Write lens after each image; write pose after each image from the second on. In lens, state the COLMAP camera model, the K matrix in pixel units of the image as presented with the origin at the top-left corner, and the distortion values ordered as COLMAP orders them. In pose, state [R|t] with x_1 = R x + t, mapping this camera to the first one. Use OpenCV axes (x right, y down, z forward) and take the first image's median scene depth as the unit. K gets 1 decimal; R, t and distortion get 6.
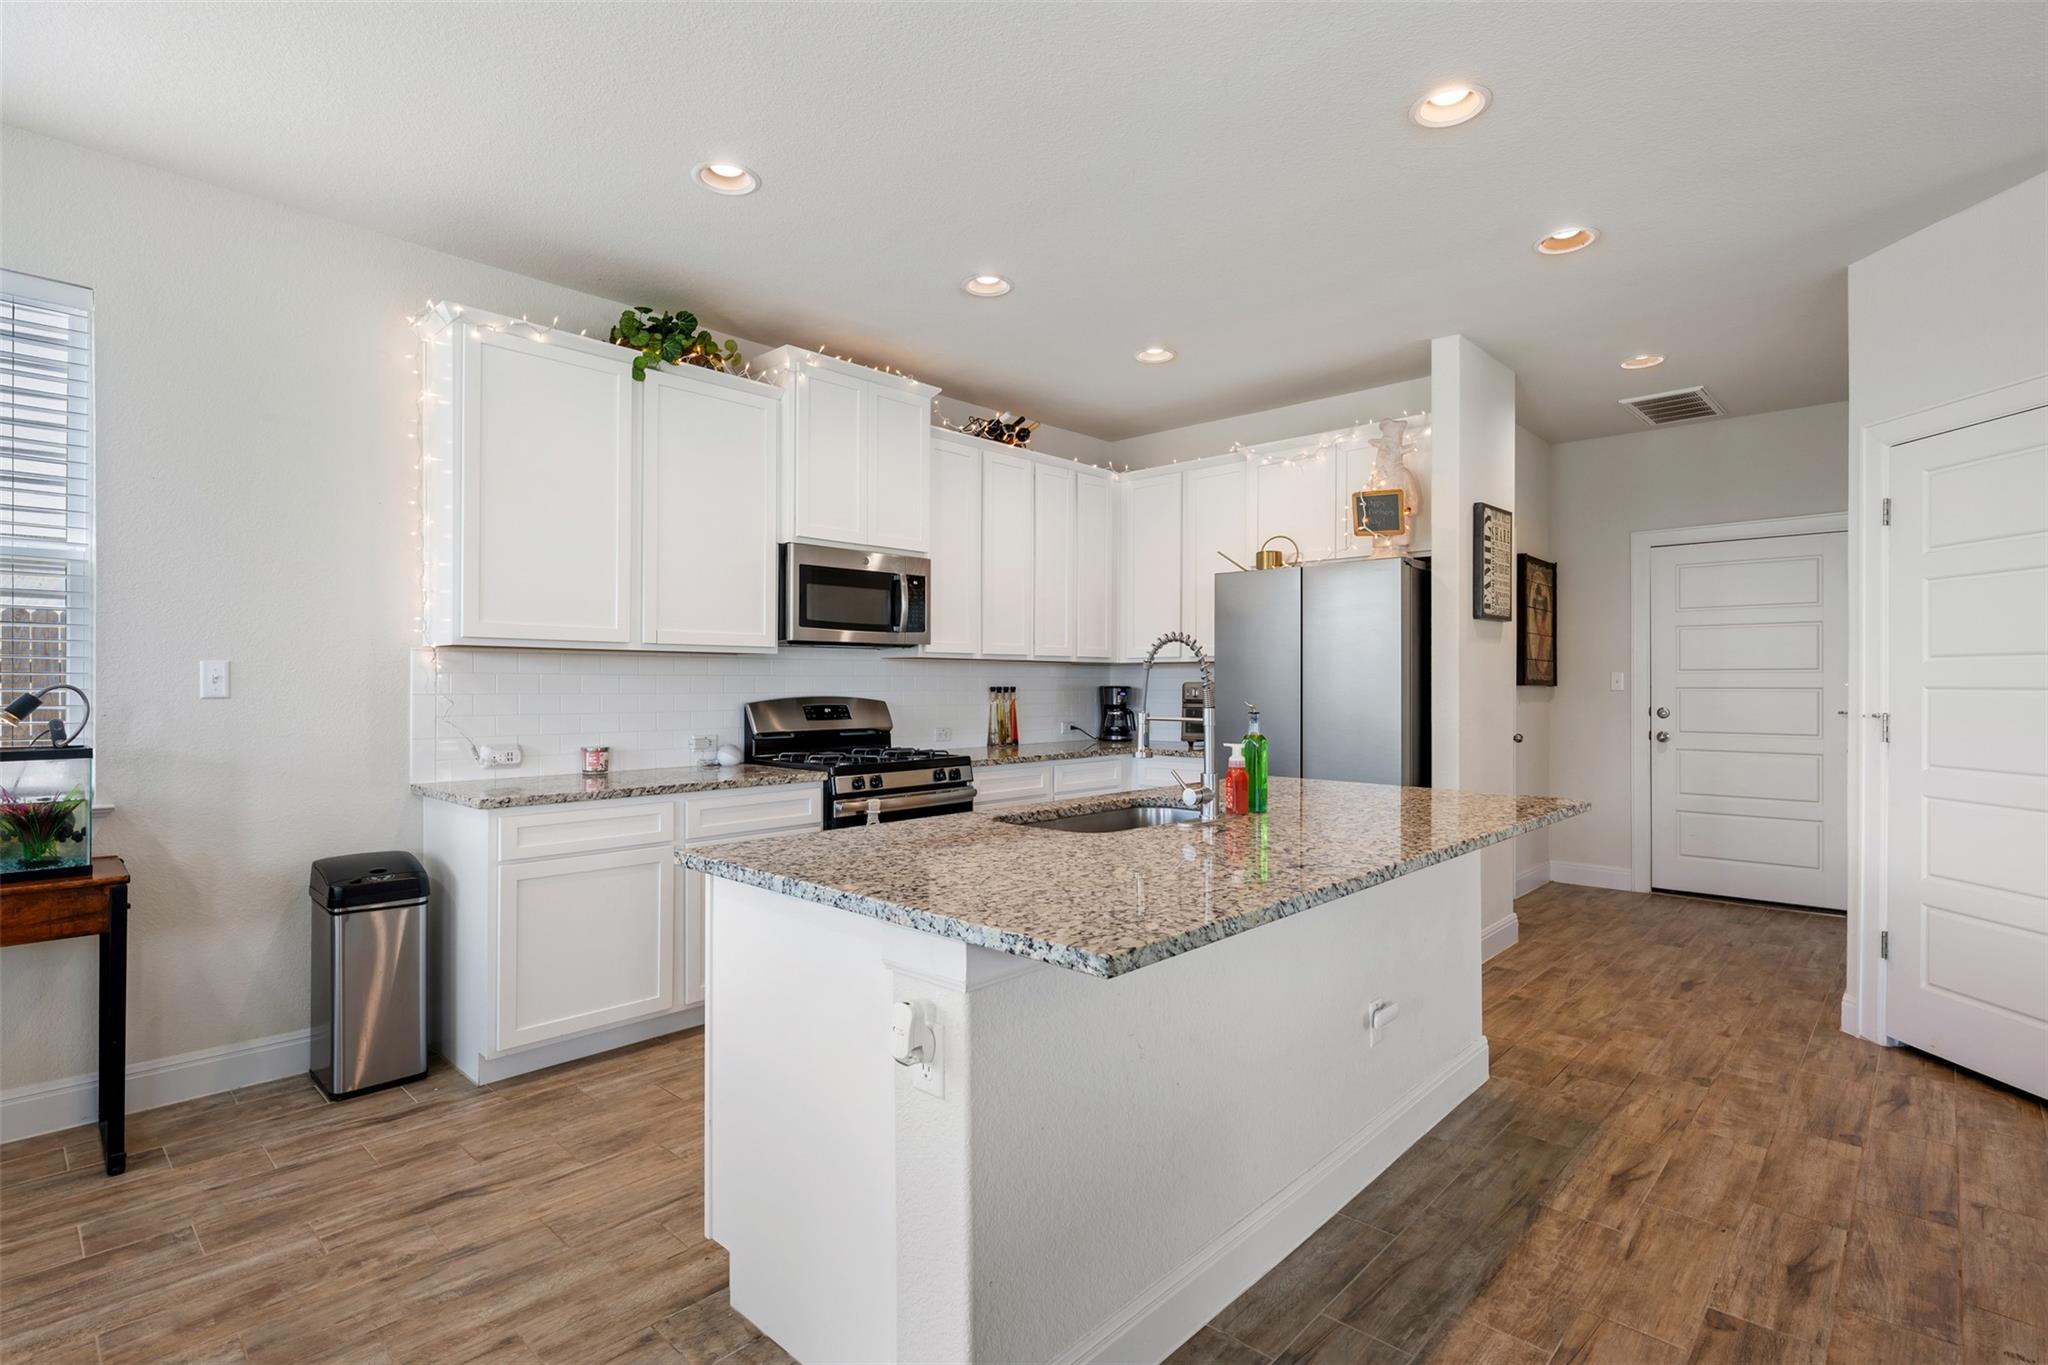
lens RADIAL K [[989.6, 0, 1032.0], [0, 989.6, 682.6], [0, 0, 1]] dist [0.003609, 0.000431]
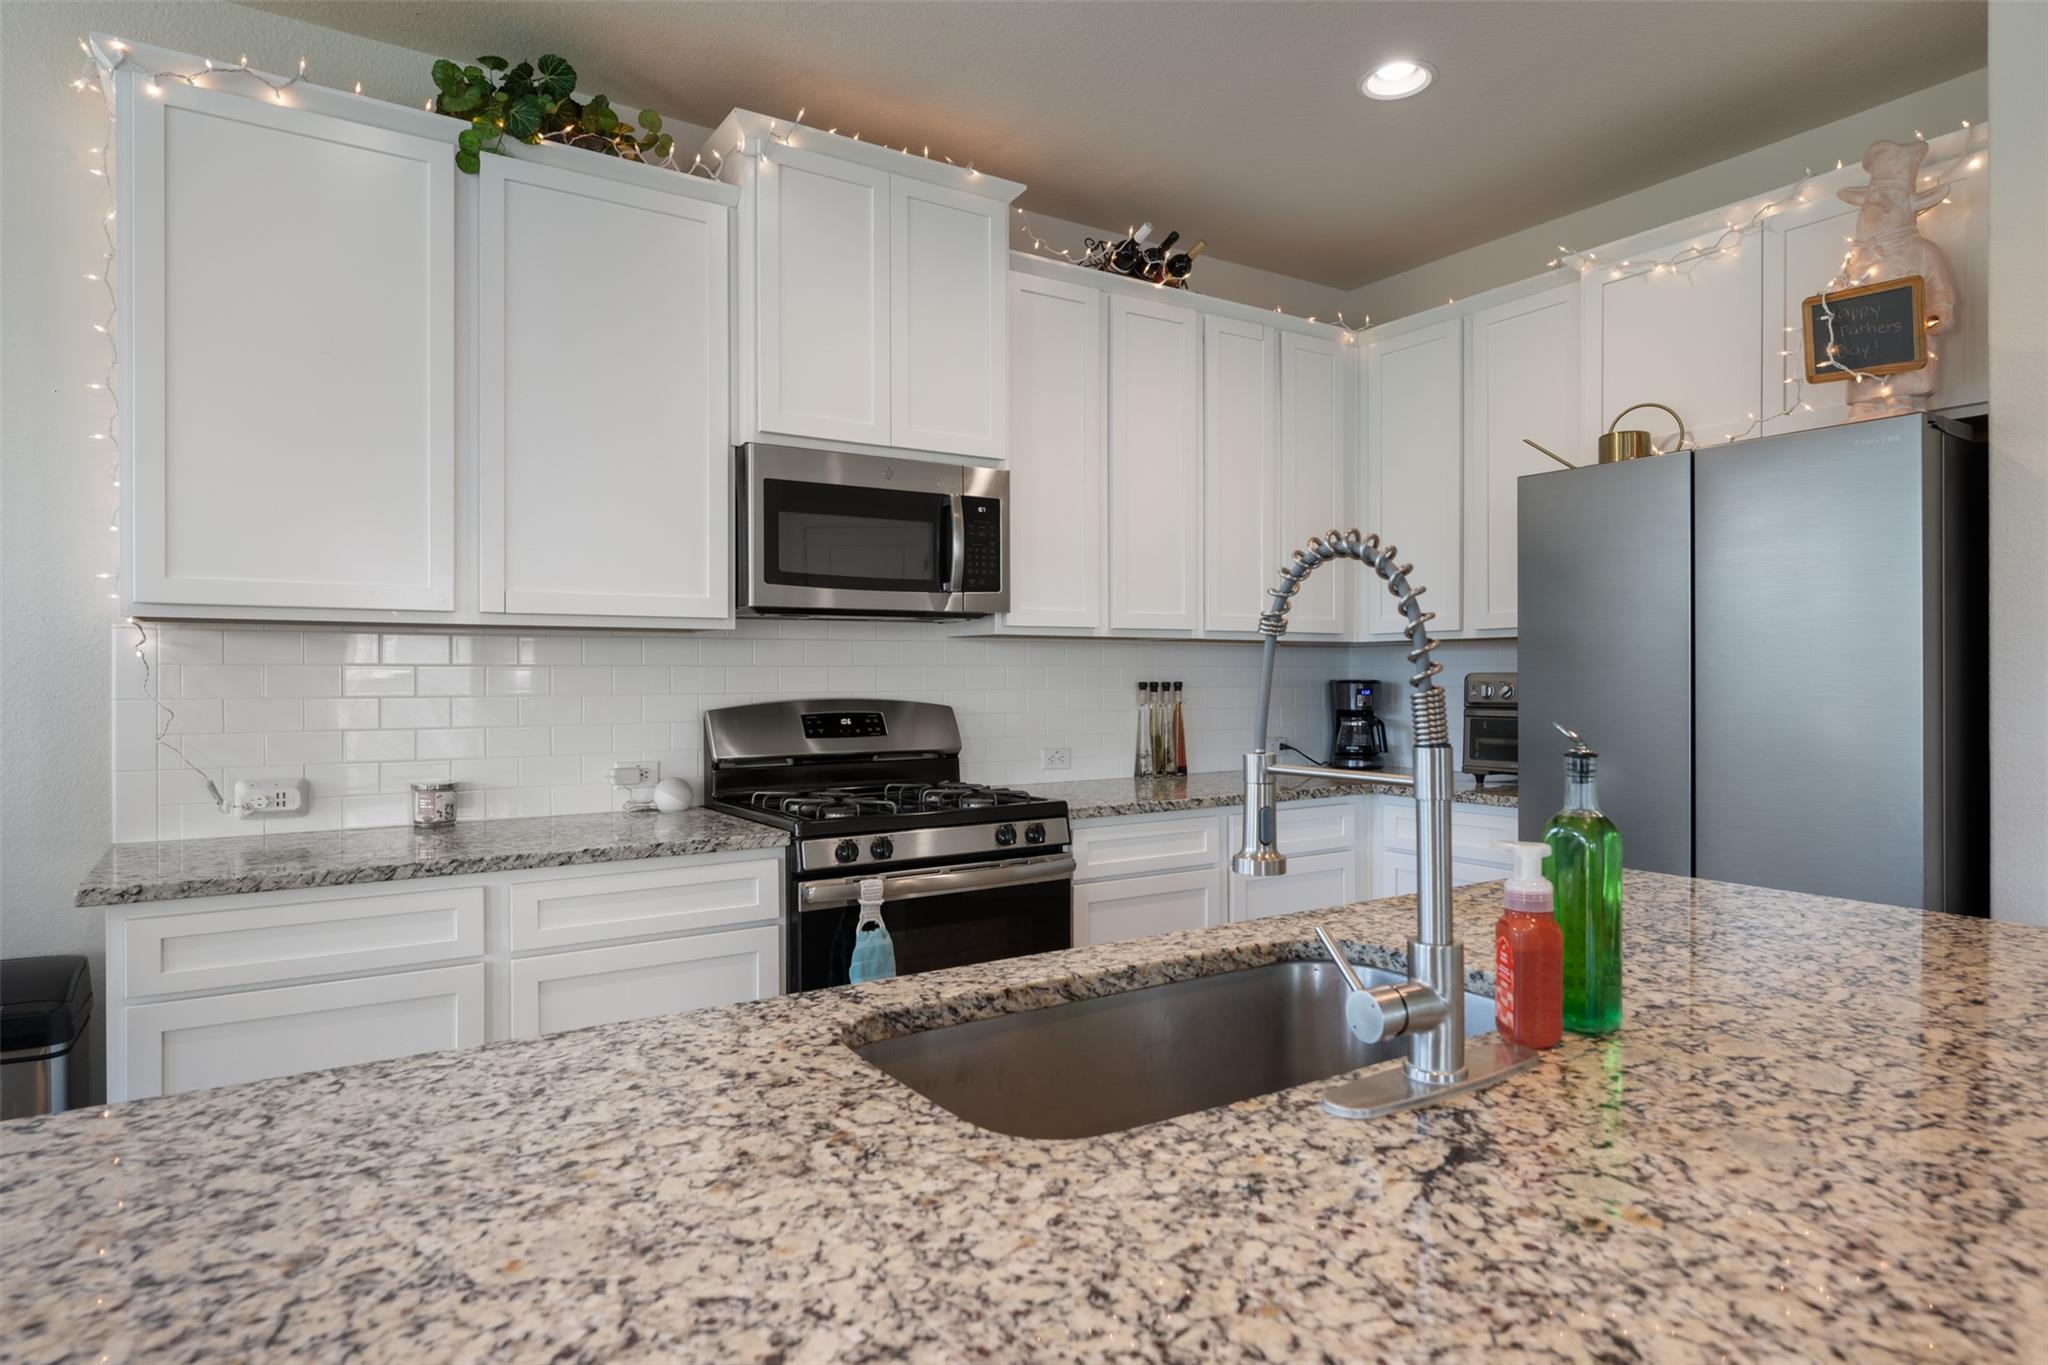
lens RADIAL K [[1167.1, 0, 1025.5], [0, 1167.1, 679.8], [0, 0, 1]] dist [0.002785, -0.000359]
pose [[0.971537, -0.004603, -0.236841, 0.084349], [0.005387, 0.999982, 0.002666, 0.000686], [0.236825, -0.003866, 0.971545, 0.353370]]
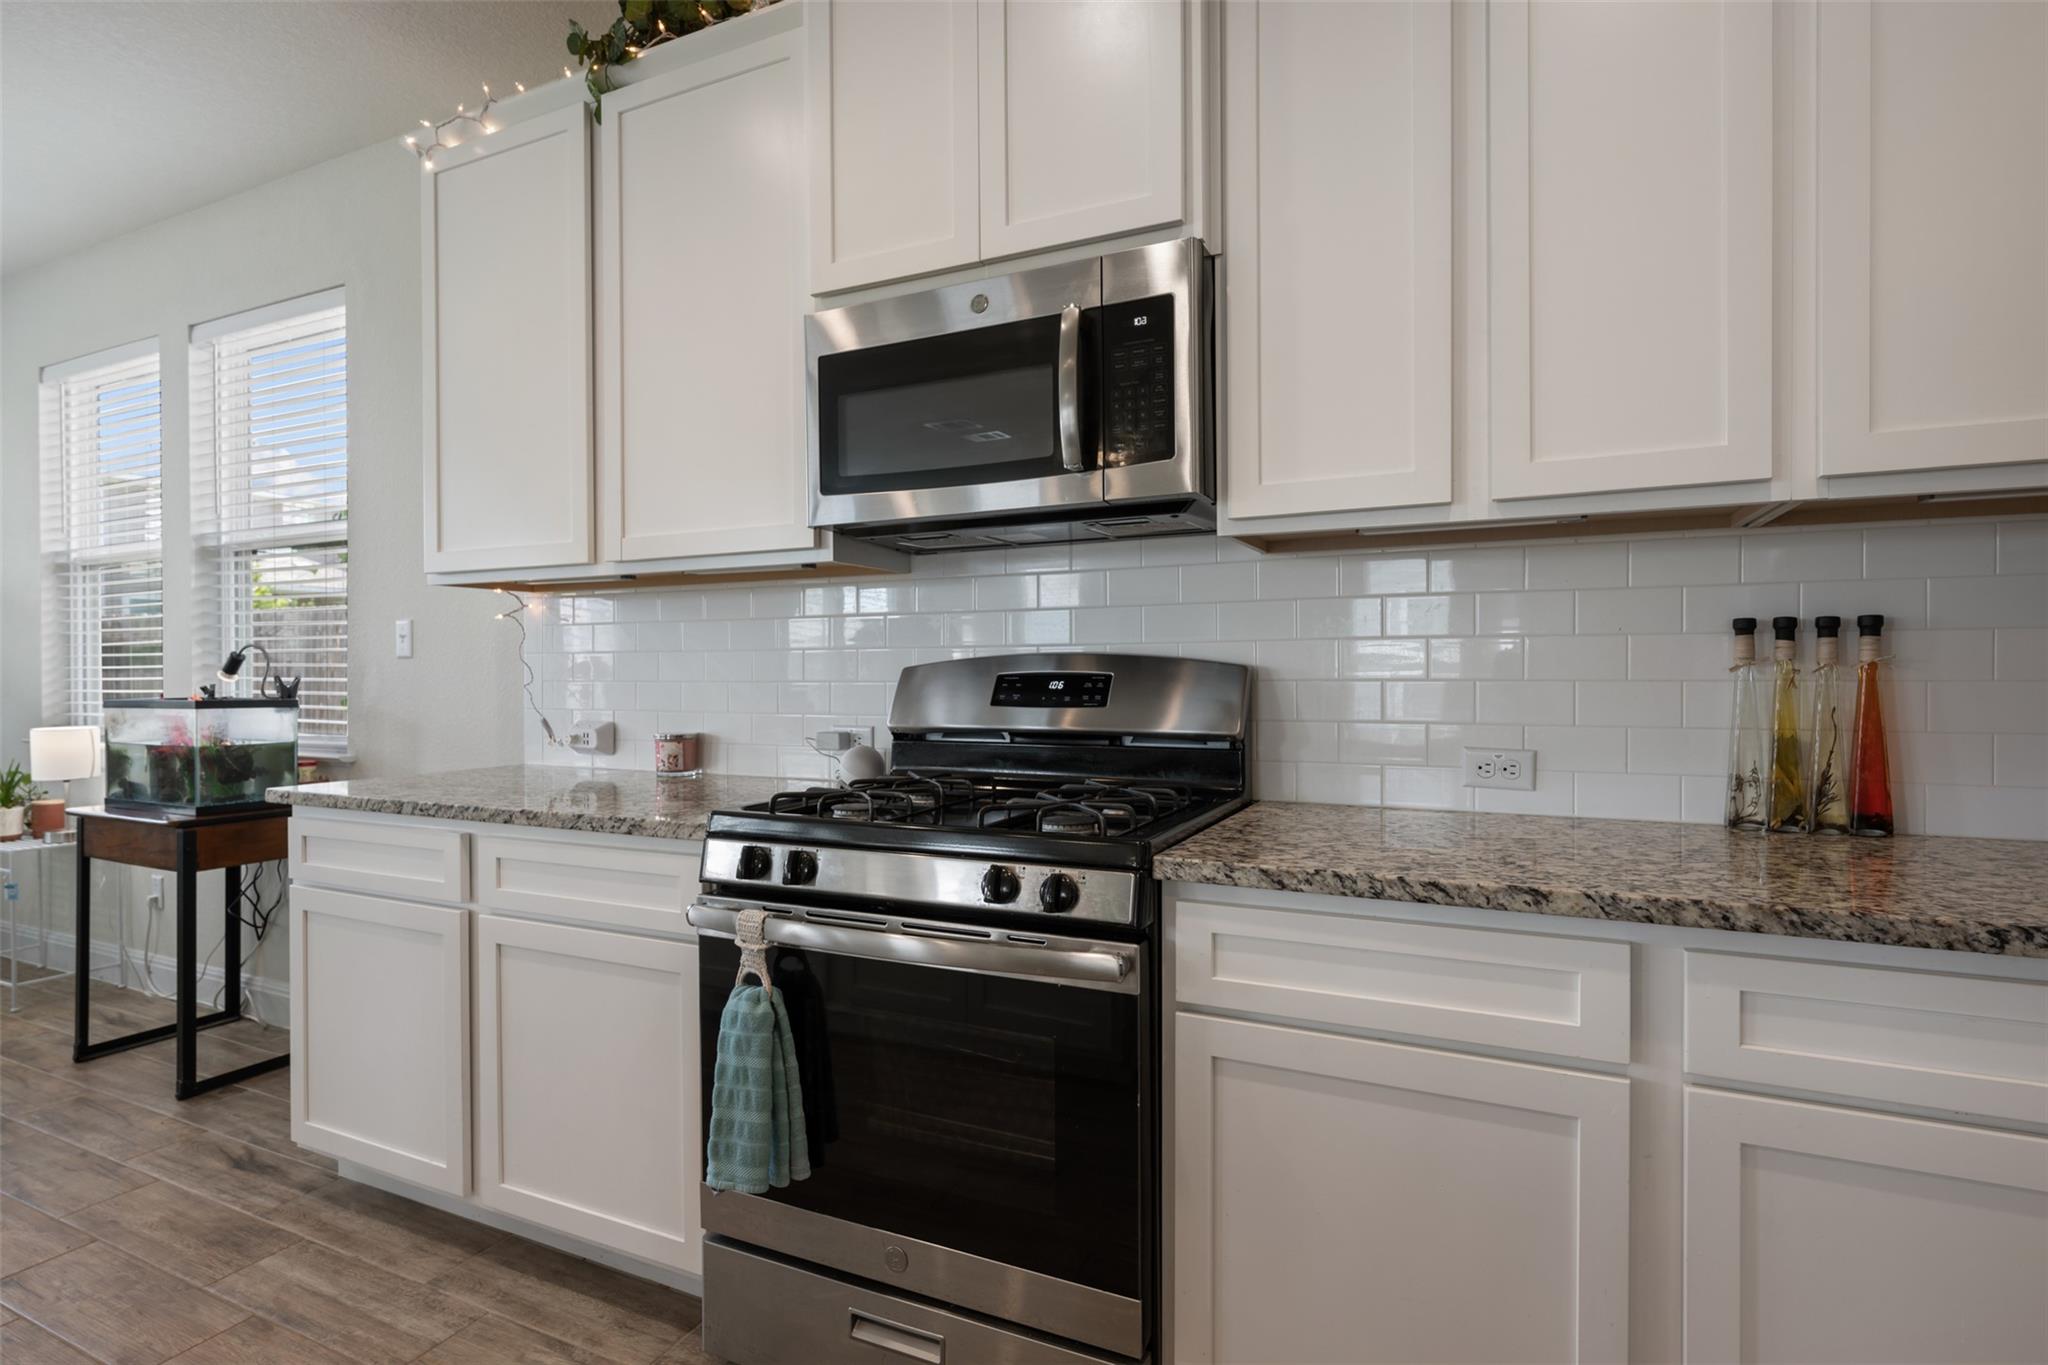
lens RADIAL K [[1014.3, 0, 1024.7], [0, 1014.3, 679.3], [0, 0, 1]] dist [-0.001752, -0.000185]
pose [[0.294933, 0.004928, -0.955505, 0.236658], [0.004990, 0.999965, 0.006697, 0.025140], [0.955505, -0.006743, 0.294899, 0.953641]]
